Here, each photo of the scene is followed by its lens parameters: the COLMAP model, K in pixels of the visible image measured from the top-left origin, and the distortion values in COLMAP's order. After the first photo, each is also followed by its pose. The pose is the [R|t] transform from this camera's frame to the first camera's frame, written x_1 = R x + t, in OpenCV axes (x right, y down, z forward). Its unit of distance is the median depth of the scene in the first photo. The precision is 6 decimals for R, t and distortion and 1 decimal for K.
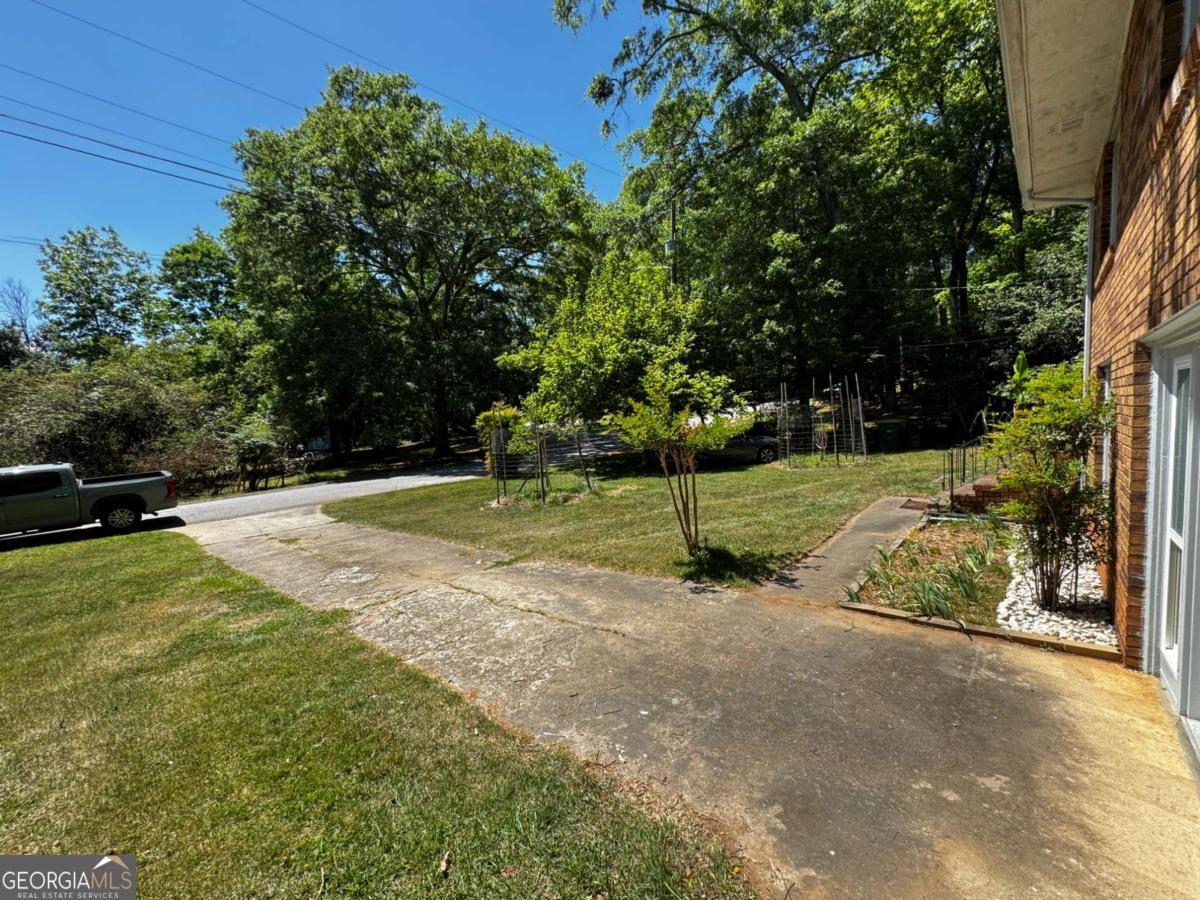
lens RADIAL K [[478.4, 0, 596.4], [0, 478.4, 441.9], [0, 0, 1]] dist [-0.004149, 0.001093]
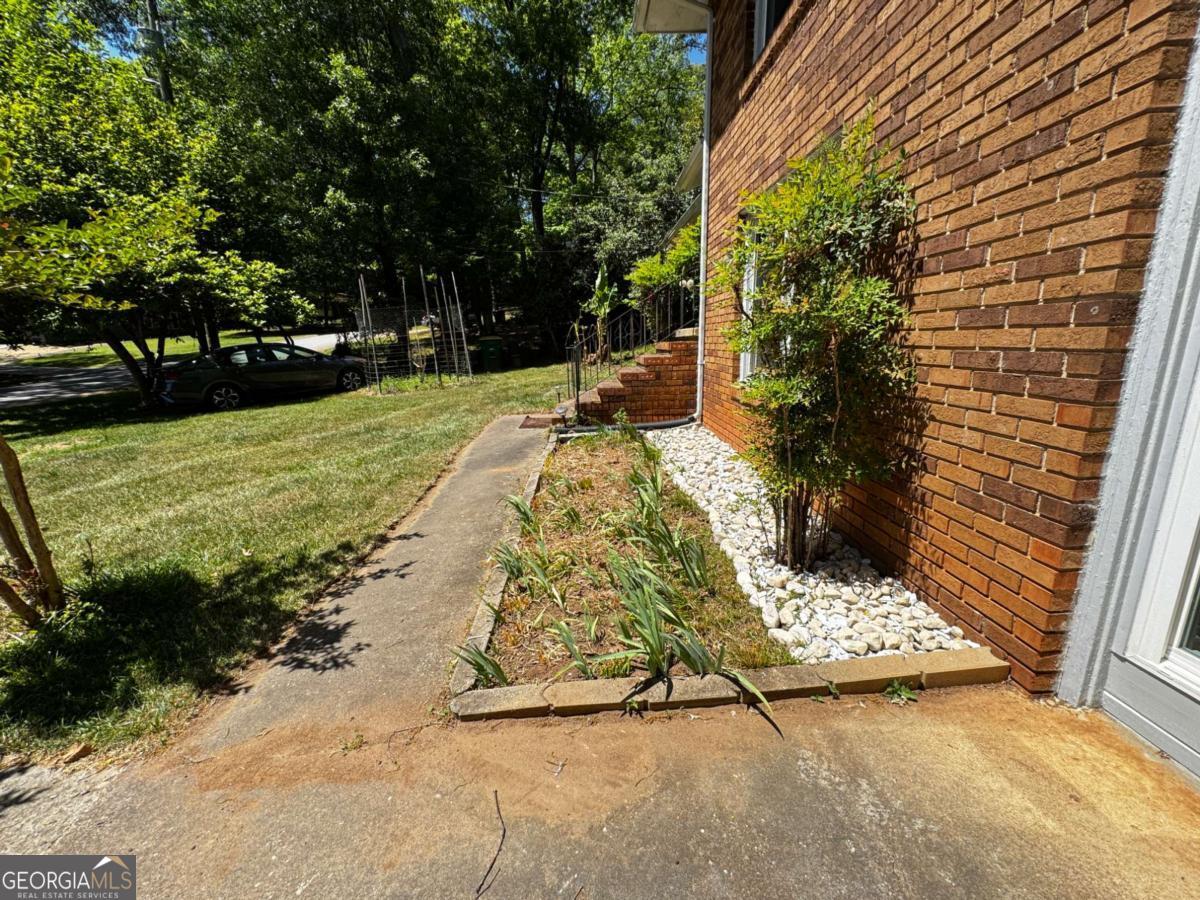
lens RADIAL K [[478.4, 0, 598.4], [0, 478.4, 448.4], [0, 0, 1]] dist [-0.004149, 0.001093]
pose [[0.711407, -0.130344, 0.690587, 0.221723], [0.031616, 0.987591, 0.153833, 0.063891], [-0.702069, -0.087604, 0.706700, 0.418560]]
